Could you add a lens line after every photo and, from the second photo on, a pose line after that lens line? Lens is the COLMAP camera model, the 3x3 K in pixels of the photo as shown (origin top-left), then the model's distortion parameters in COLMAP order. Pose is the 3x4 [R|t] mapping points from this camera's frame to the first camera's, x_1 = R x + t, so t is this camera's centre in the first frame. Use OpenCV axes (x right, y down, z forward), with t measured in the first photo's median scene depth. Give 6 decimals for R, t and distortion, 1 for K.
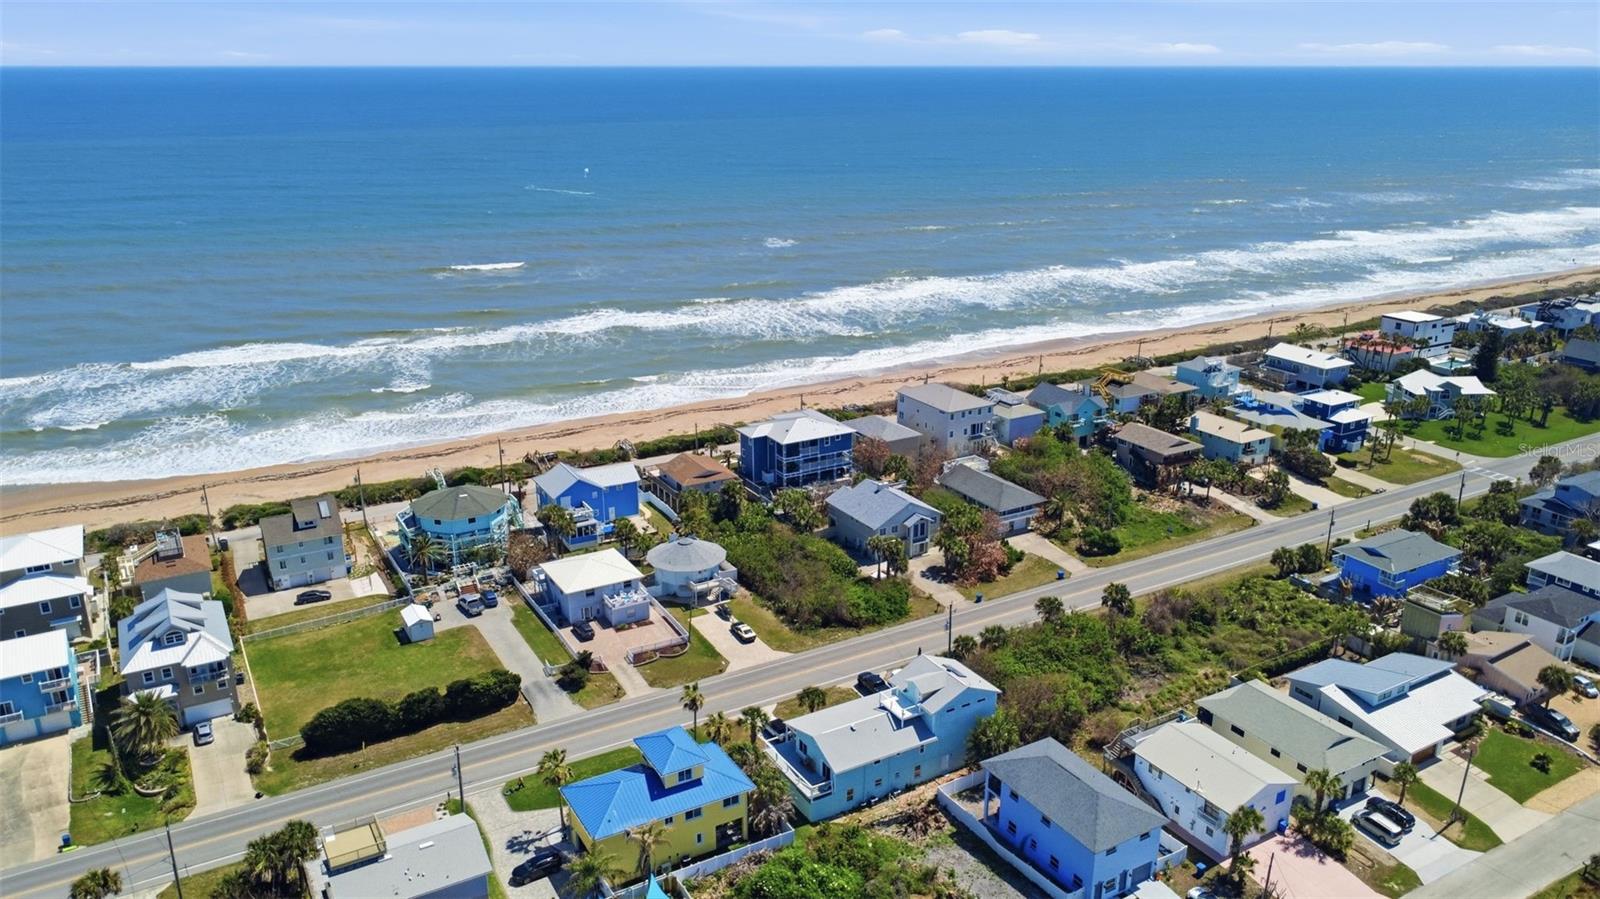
lens RADIAL K [[1169.8, 0, 798.2], [0, 1169.8, 450.4], [0, 0, 1]] dist [-0.003199, -0.000977]
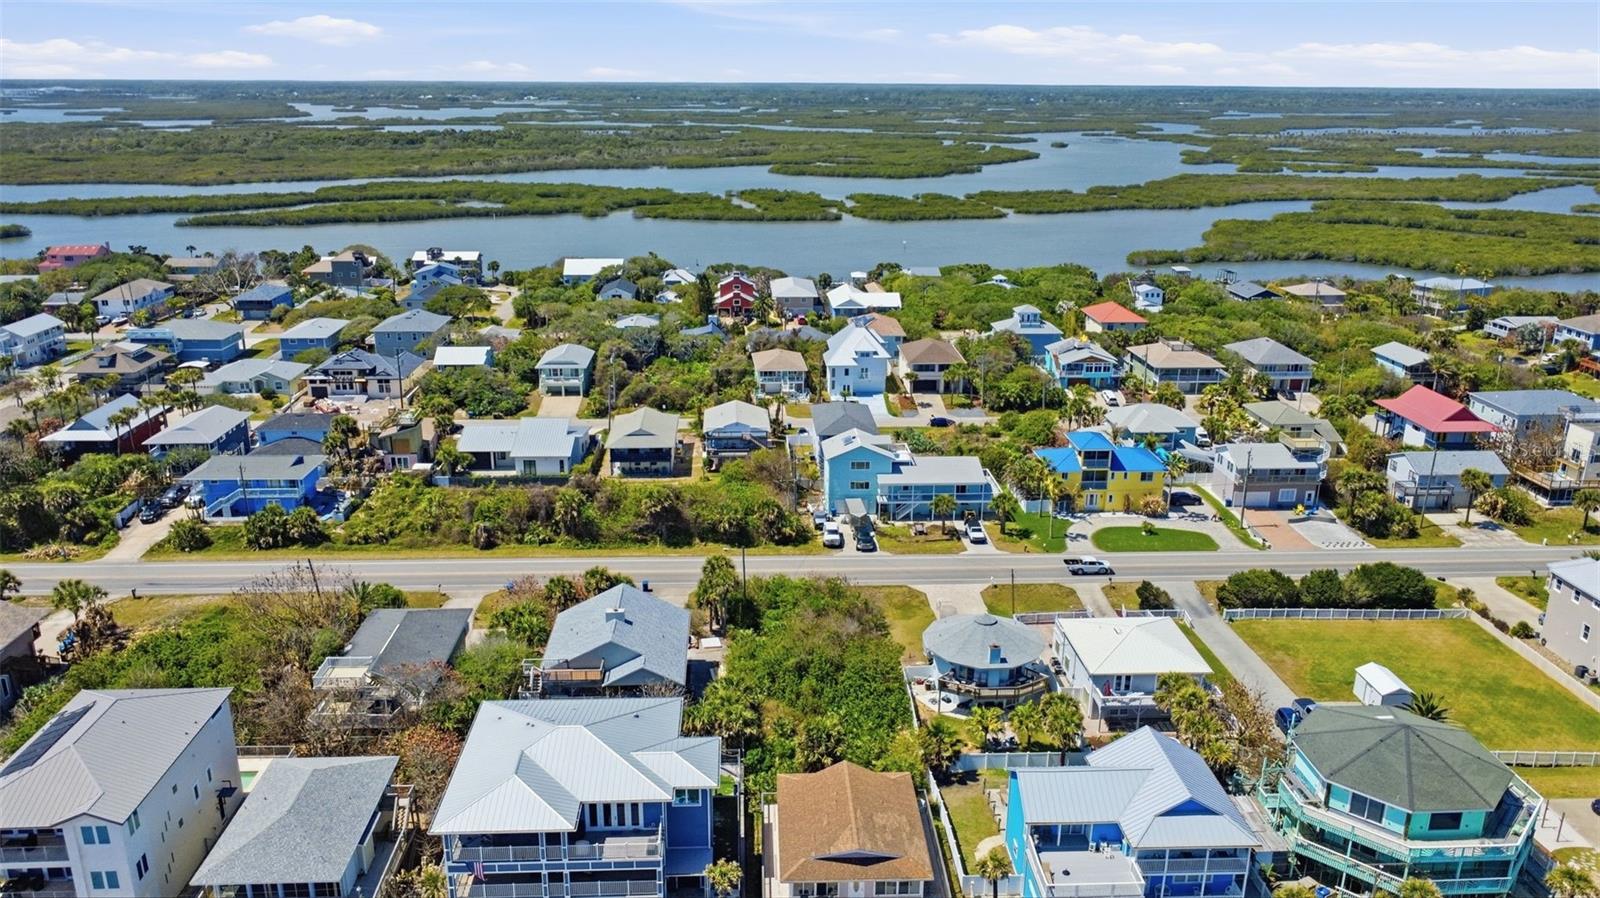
lens RADIAL K [[1169.8, 0, 796.8], [0, 1169.8, 450.1], [0, 0, 1]] dist [-0.003199, -0.000977]
pose [[-0.891146, -0.140840, 0.431304, -0.267703], [0.138272, 0.821081, 0.553812, -0.374293], [-0.432134, 0.553164, -0.712228, 1.432408]]
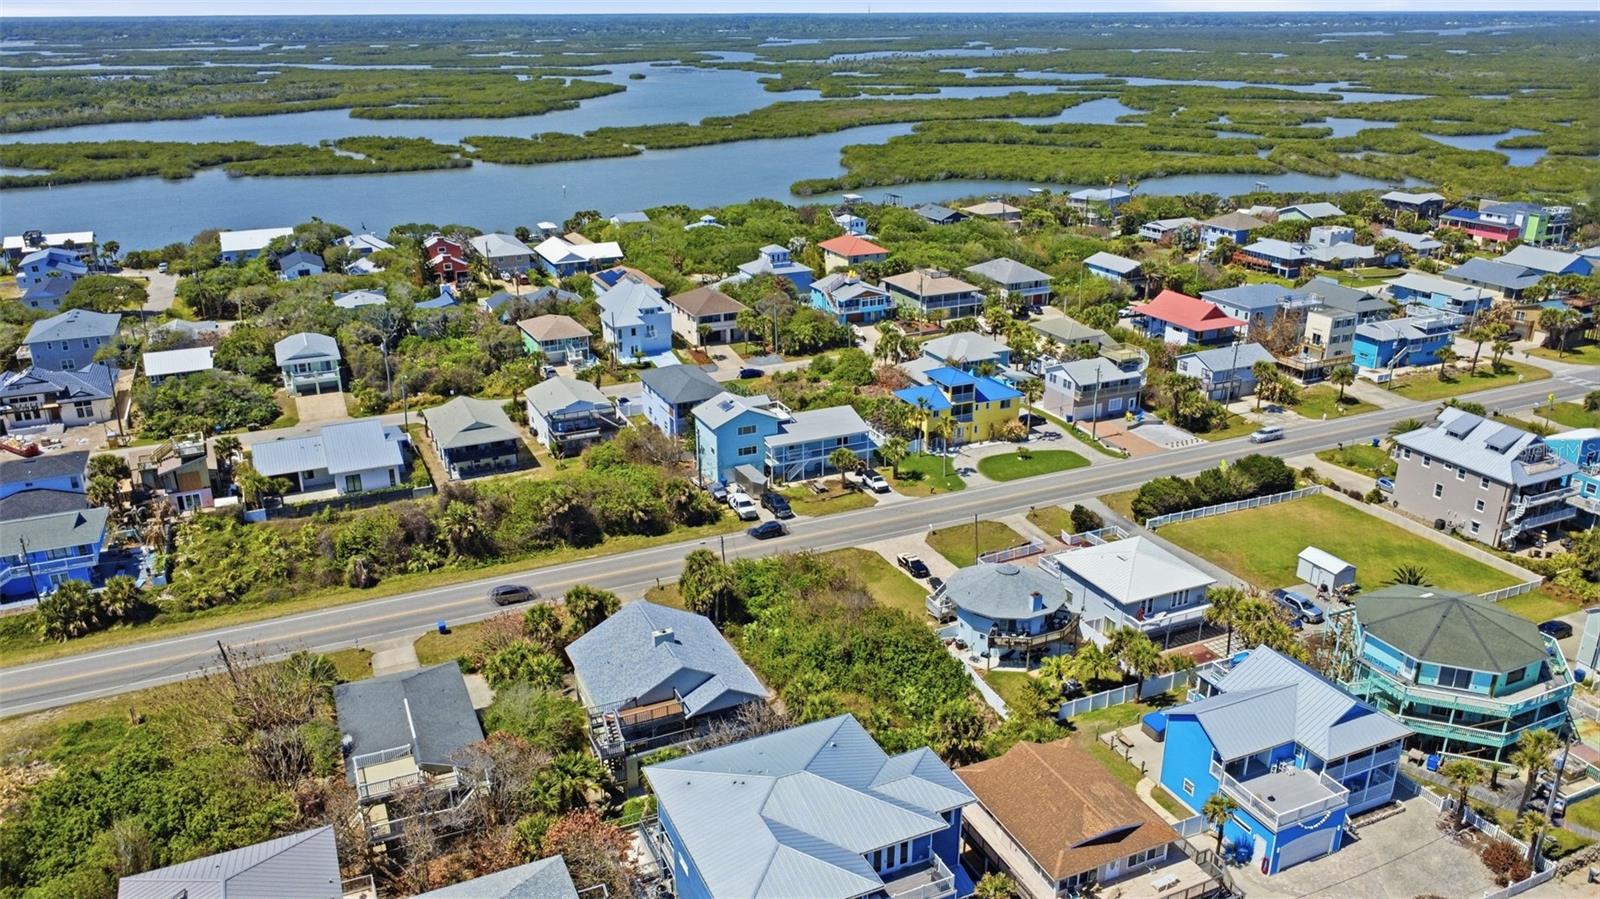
lens RADIAL K [[1169.8, 0, 795.4], [0, 1169.8, 455.3], [0, 0, 1]] dist [-0.003199, -0.000977]
pose [[-0.995568, -0.027631, 0.089892, -0.033861], [0.035492, 0.774785, 0.631228, -0.386719], [-0.087088, 0.631620, -0.770371, 1.447915]]
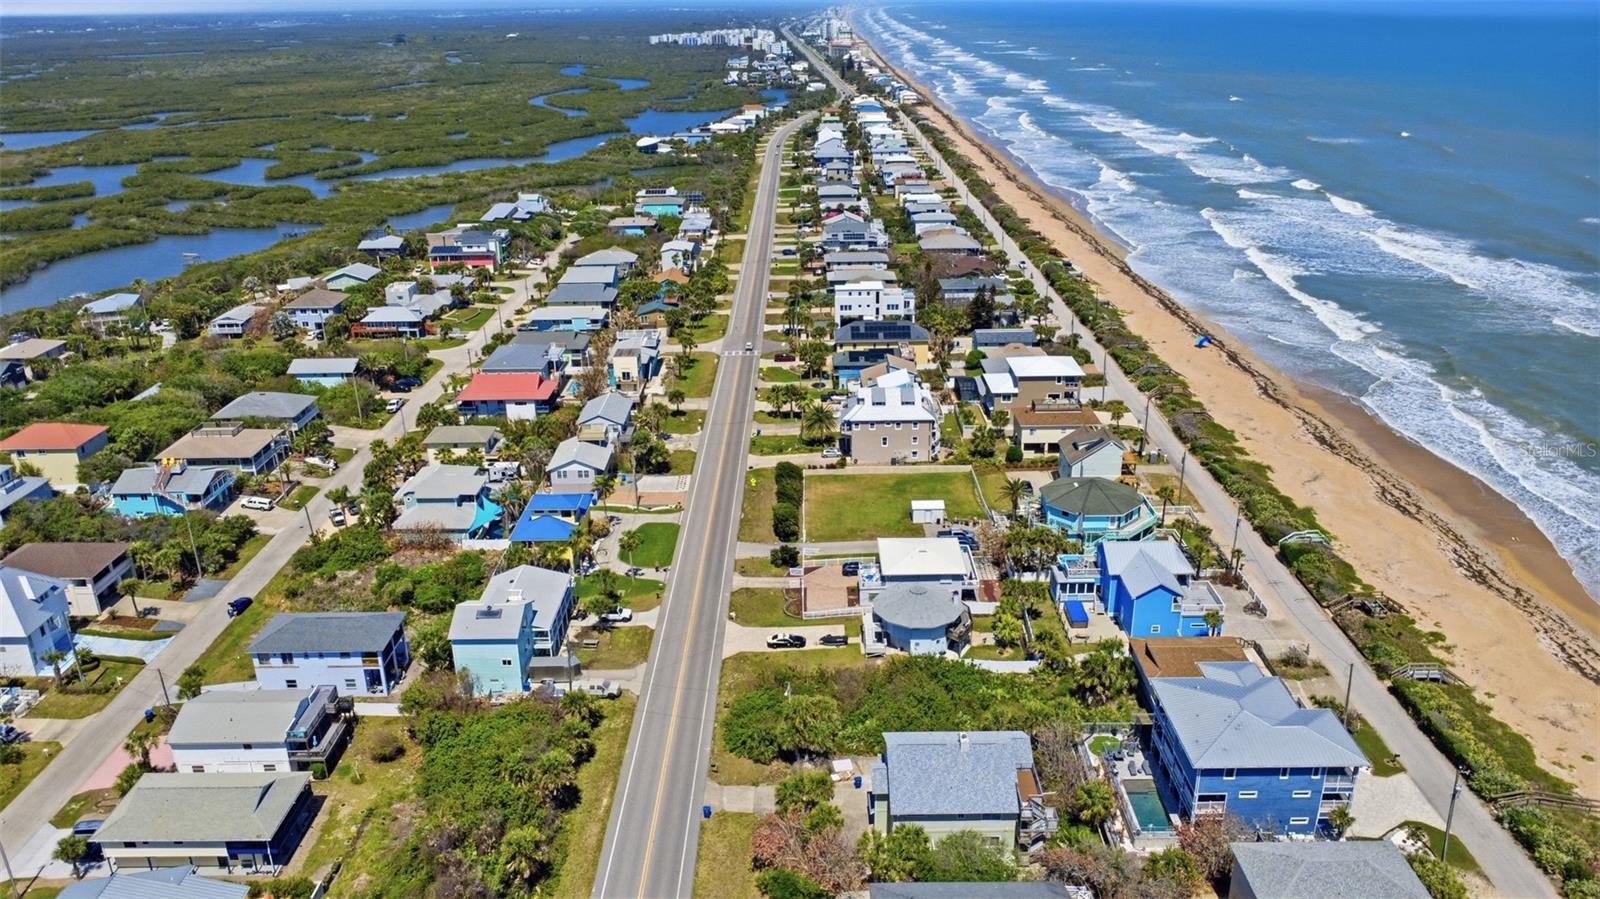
lens RADIAL K [[1169.8, 0, 803.5], [0, 1169.8, 455.7], [0, 0, 1]] dist [-0.003199, -0.000977]
pose [[-0.499126, 0.324752, -0.803374, 0.607244], [-0.258377, 0.829167, 0.495705, -0.410573], [0.827112, 0.454993, -0.329951, 1.146665]]
